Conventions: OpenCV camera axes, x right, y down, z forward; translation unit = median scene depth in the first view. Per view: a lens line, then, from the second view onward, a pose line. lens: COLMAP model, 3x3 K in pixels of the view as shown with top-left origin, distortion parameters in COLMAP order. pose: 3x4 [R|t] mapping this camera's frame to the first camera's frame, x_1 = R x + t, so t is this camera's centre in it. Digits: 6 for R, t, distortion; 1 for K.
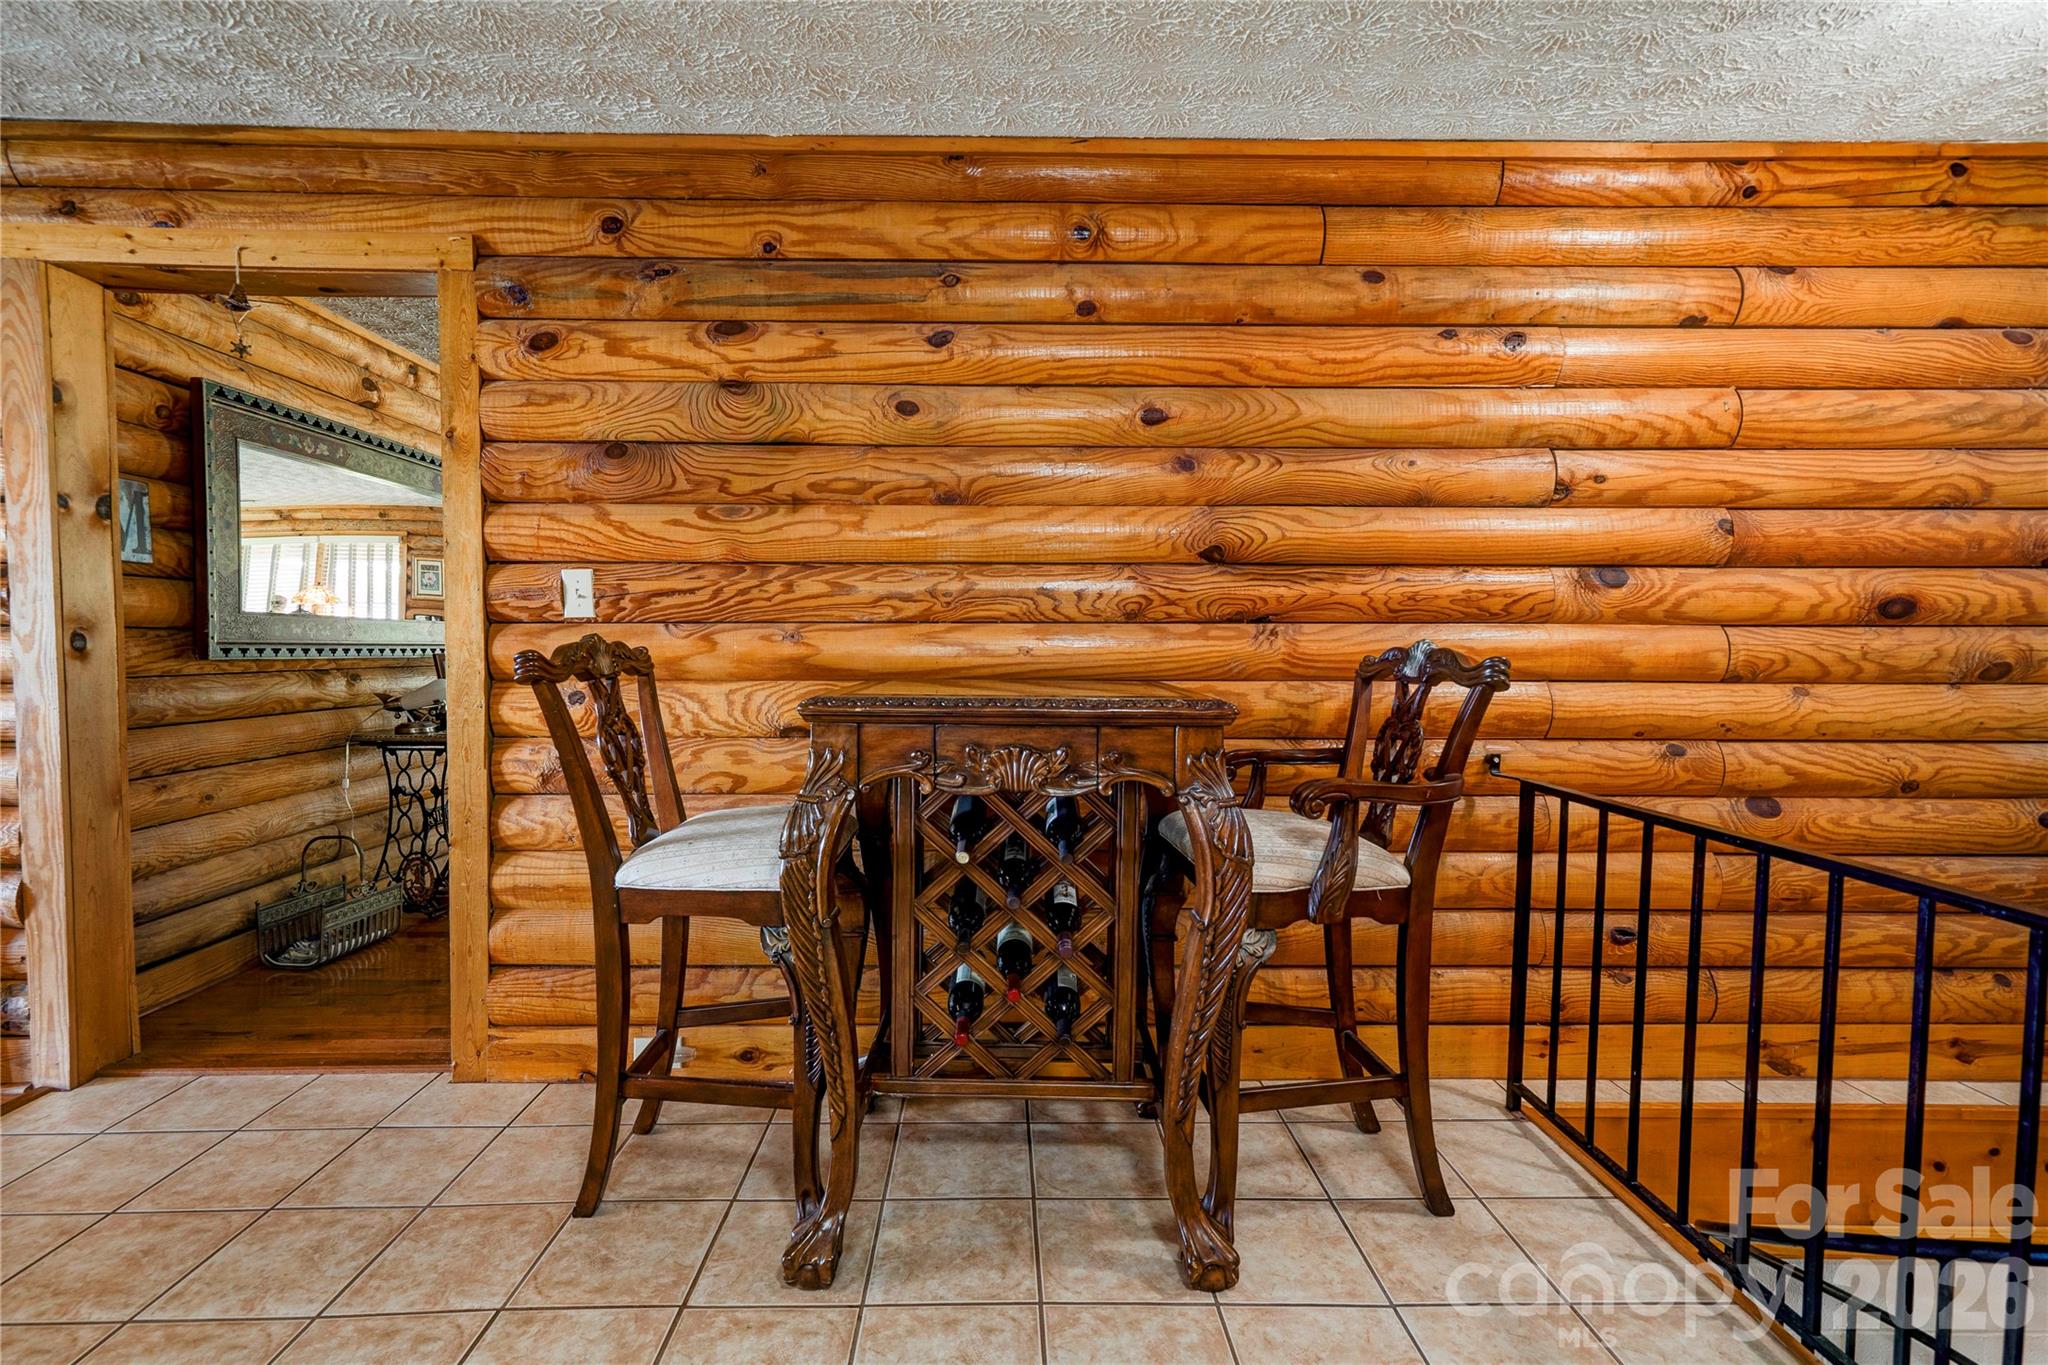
lens RADIAL K [[939.5, 0, 1021.6], [0, 939.5, 682.2], [0, 0, 1]] dist [-0.005991, 0.010293]
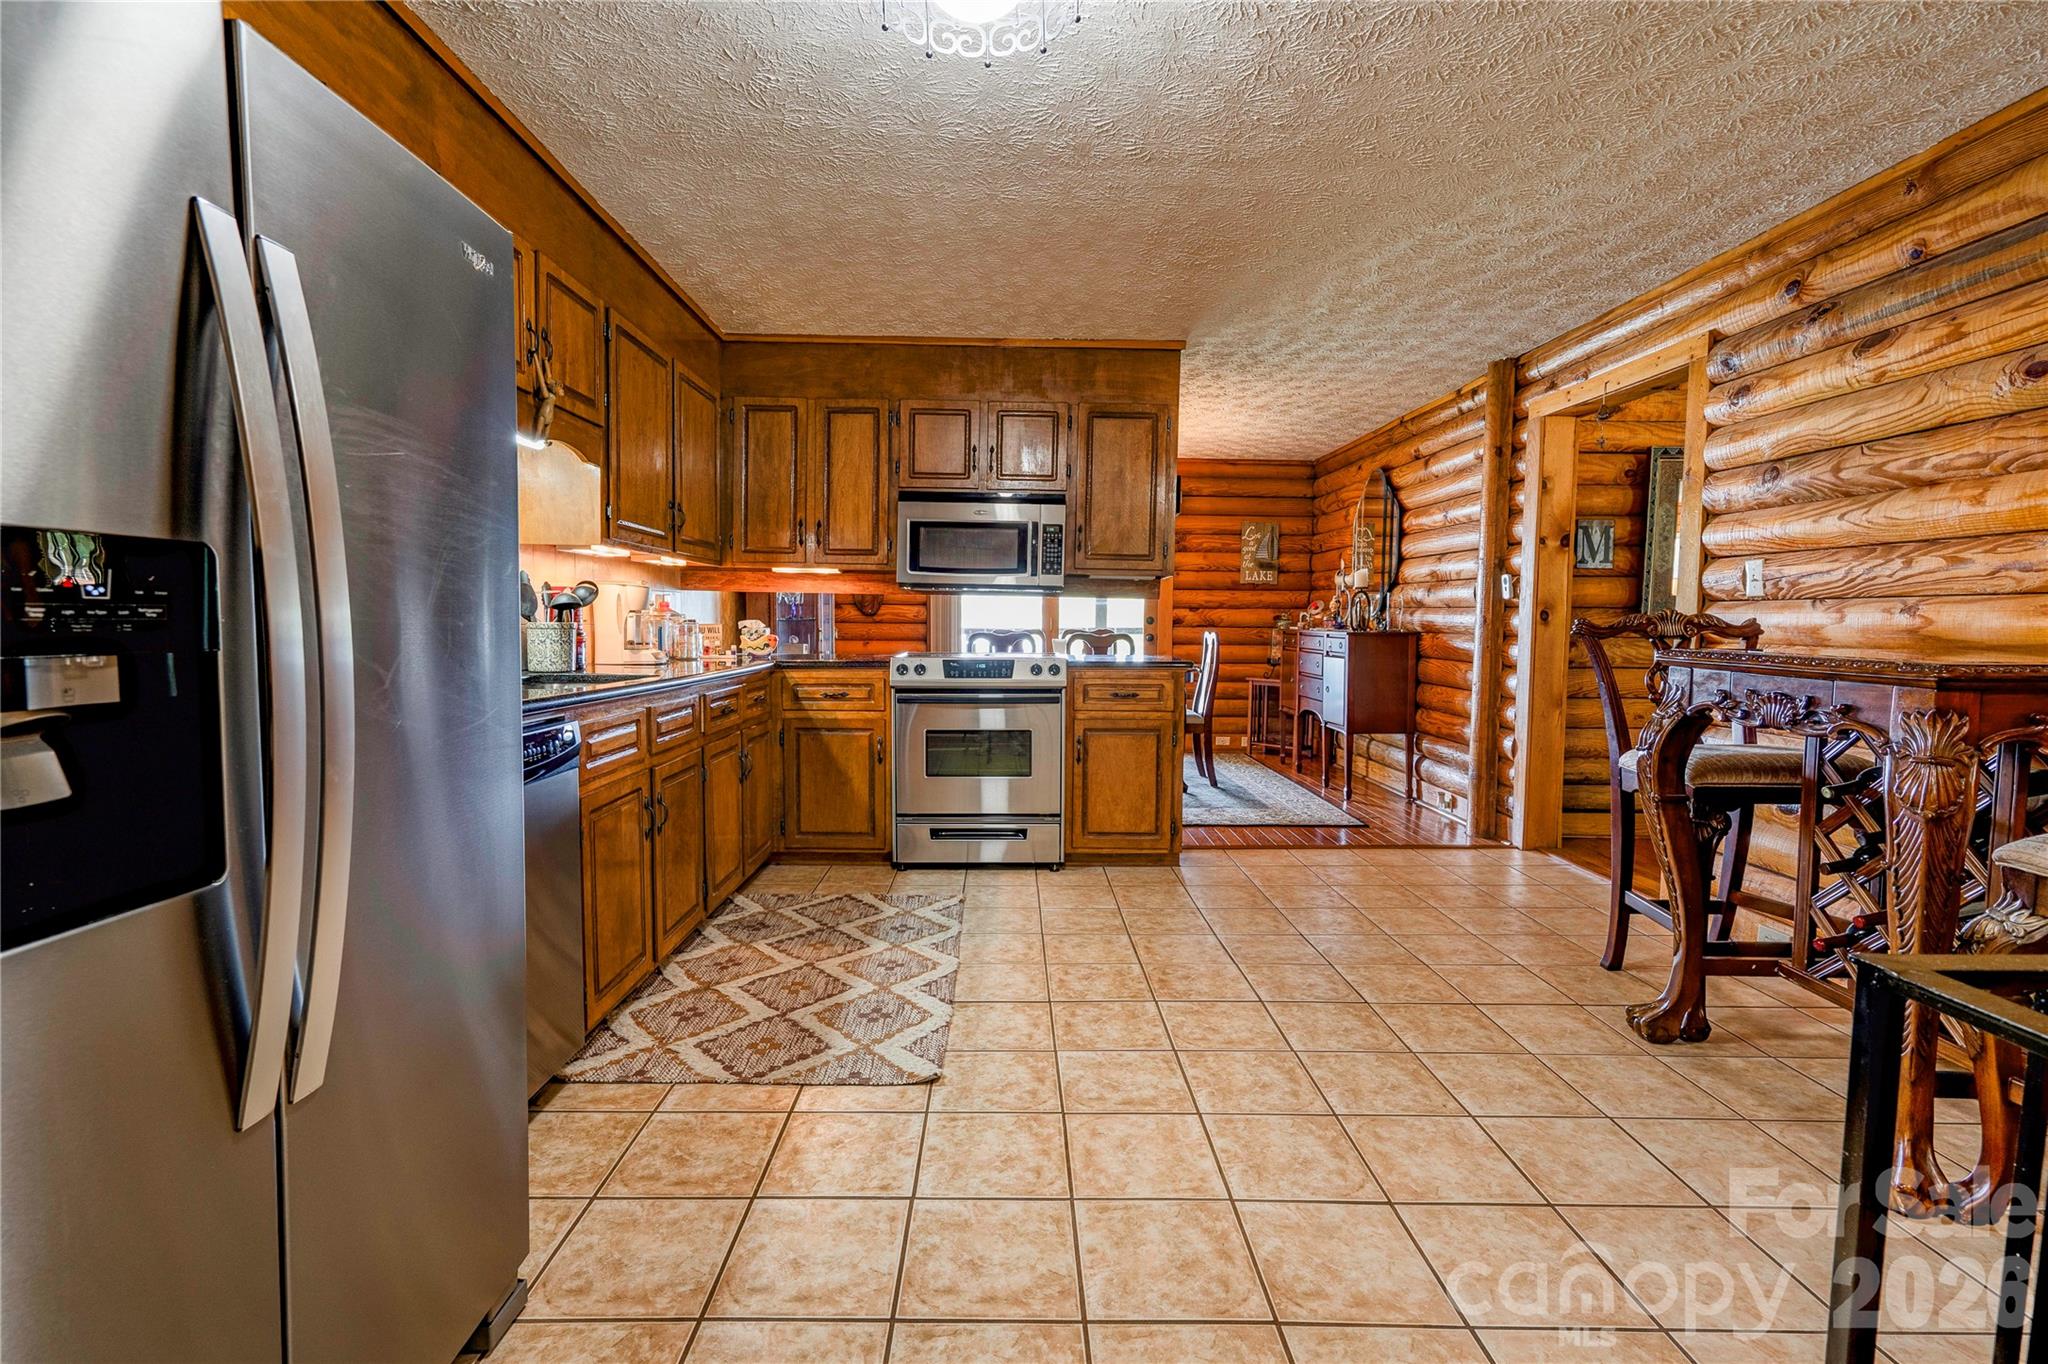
lens RADIAL K [[939.5, 0, 1016.6], [0, 939.5, 684.8], [0, 0, 1]] dist [-0.005991, 0.010293]
pose [[-0.007631, 0.071689, -0.997398, 0.865105], [-0.048032, 0.996249, 0.071974, 0.009789], [0.998817, 0.048456, -0.004159, -0.023844]]
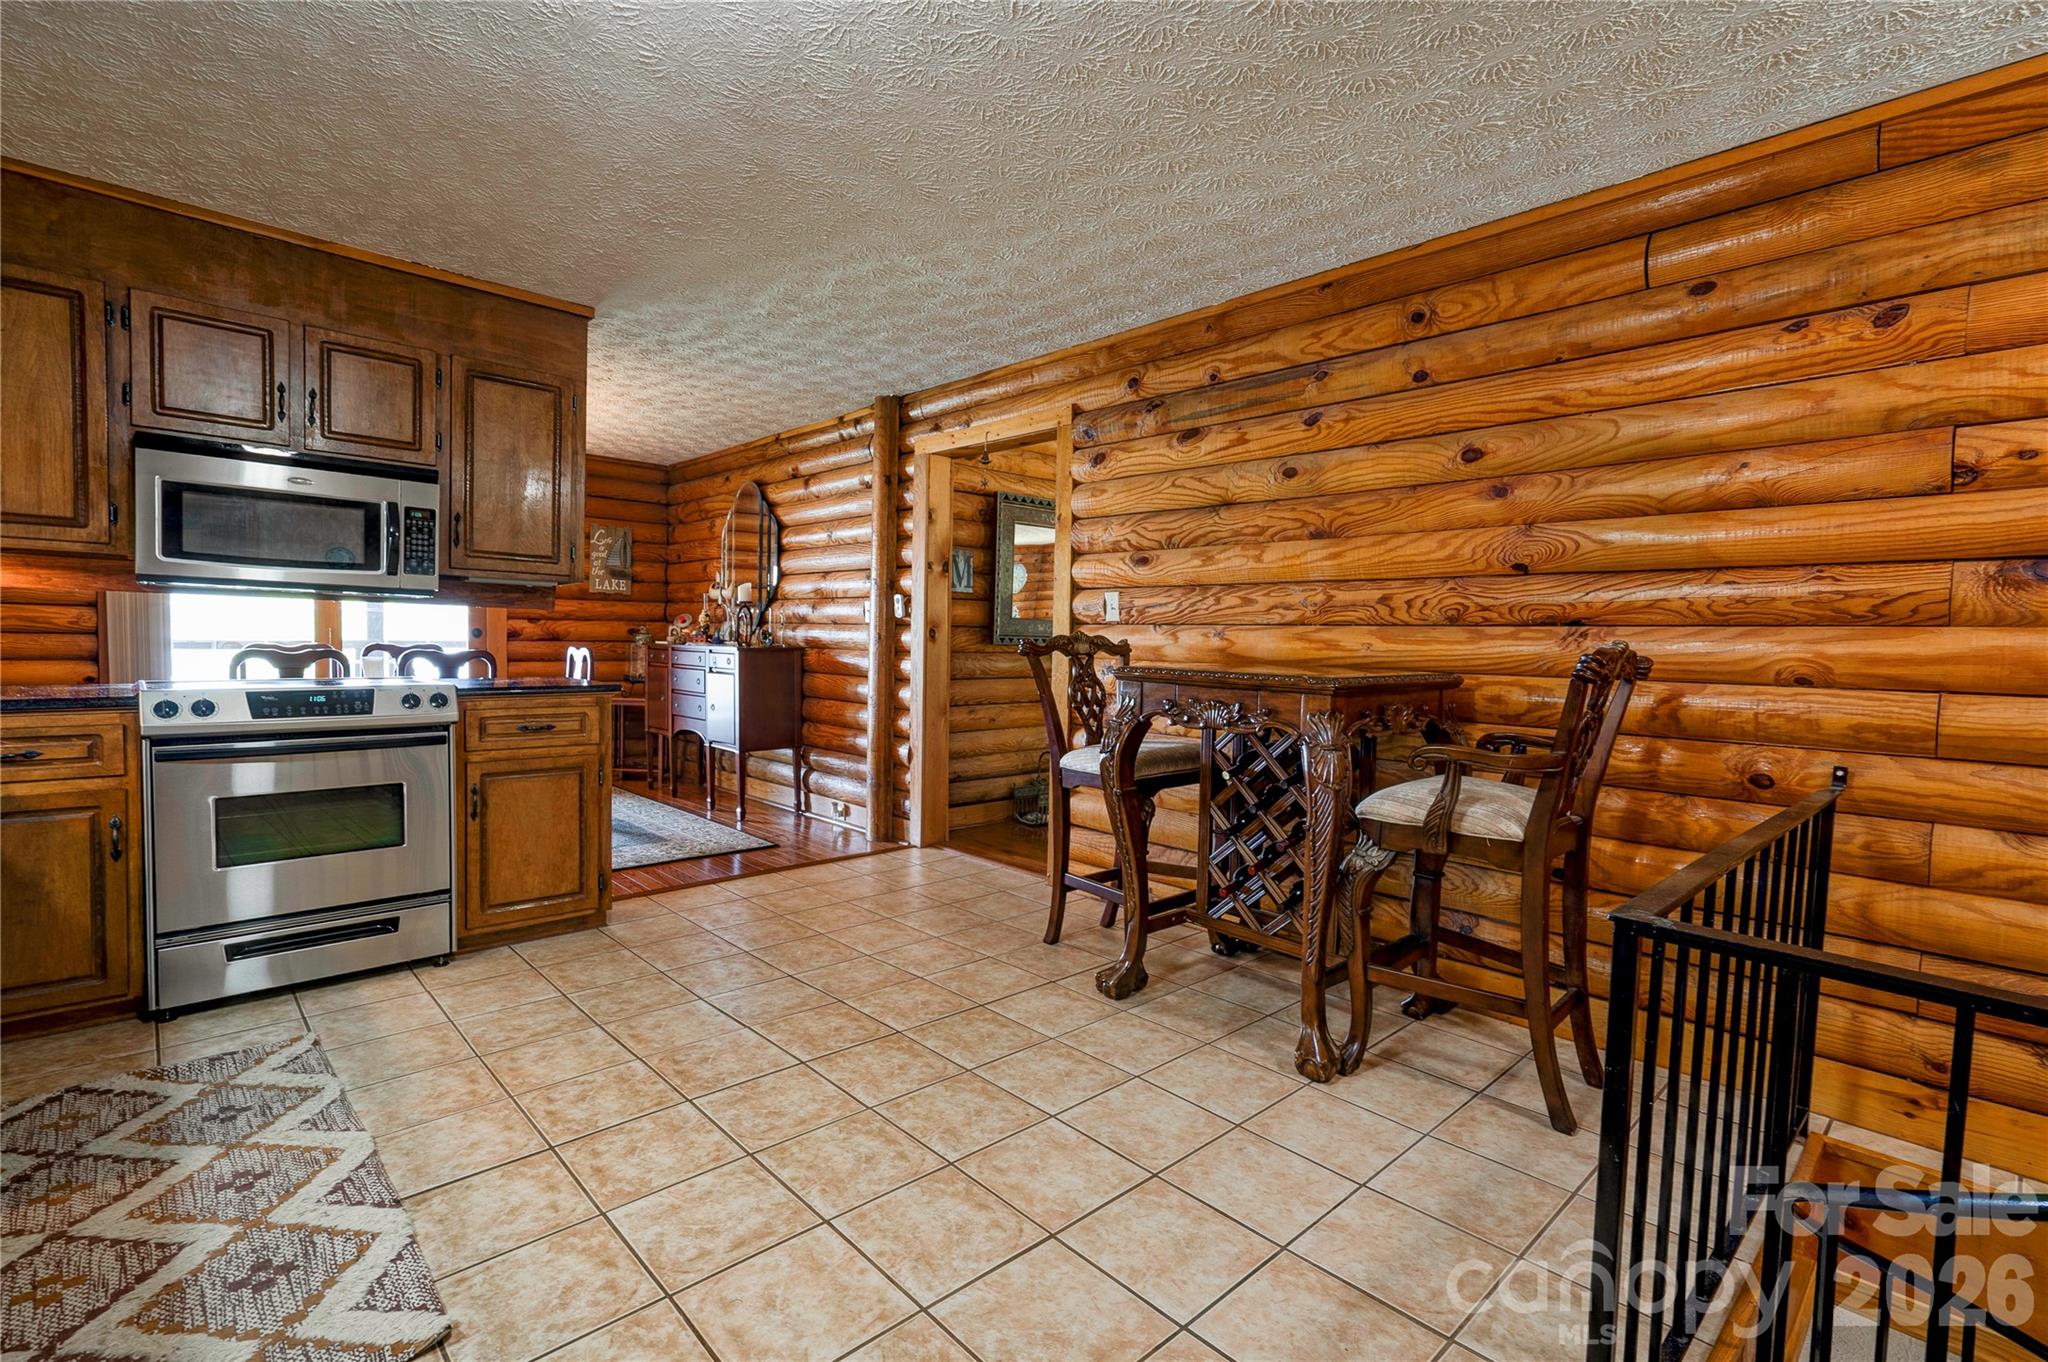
lens RADIAL K [[939.5, 0, 1019.9], [0, 939.5, 680.7], [0, 0, 1]] dist [-0.005991, 0.010293]
pose [[0.669526, 0.045991, -0.741364, 0.656366], [-0.048197, 0.998668, 0.018426, 0.013064], [0.741224, 0.023395, 0.670850, -0.232760]]
